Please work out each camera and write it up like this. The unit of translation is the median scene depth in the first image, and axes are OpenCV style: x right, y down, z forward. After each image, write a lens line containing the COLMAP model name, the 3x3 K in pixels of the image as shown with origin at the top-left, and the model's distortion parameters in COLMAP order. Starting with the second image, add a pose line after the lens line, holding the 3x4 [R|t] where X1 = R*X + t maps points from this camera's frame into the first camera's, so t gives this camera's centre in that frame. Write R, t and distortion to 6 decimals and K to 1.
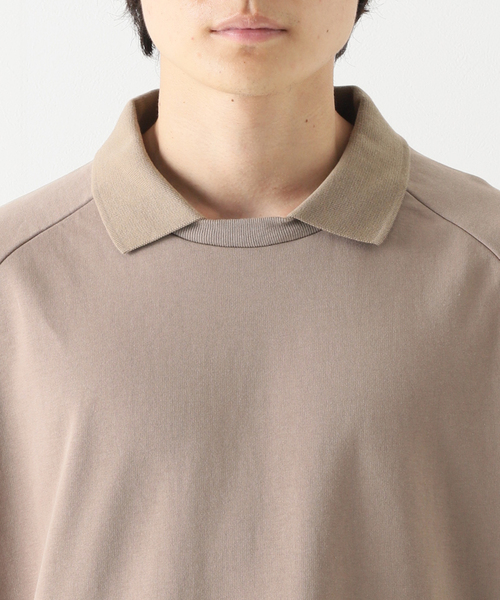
lens RADIAL K [[1792.2, 0, 249.2], [0, 1792.2, 300.1], [0, 0, 1]] dist [-0.140126, 0.000000]
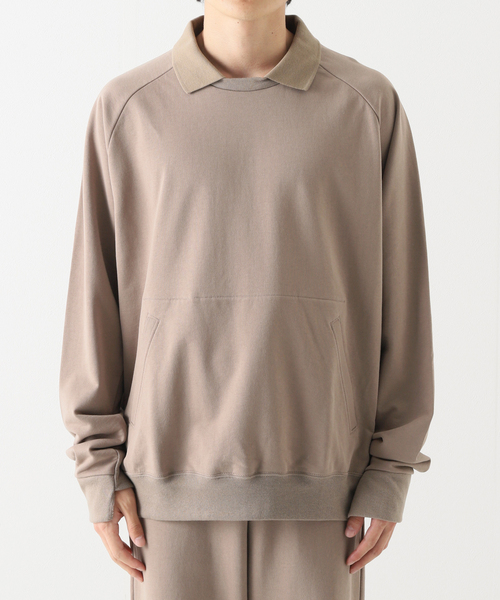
lens RADIAL K [[1792.2, 0, 249.1], [0, 1792.2, 299.9], [0, 0, 1]] dist [-0.140126, 0.000000]
pose [[0.999799, -0.000148, -0.020049, 0.046487], [0.003655, 0.984561, 0.175004, -0.158480], [0.019713, -0.175042, 0.984364, -1.156102]]
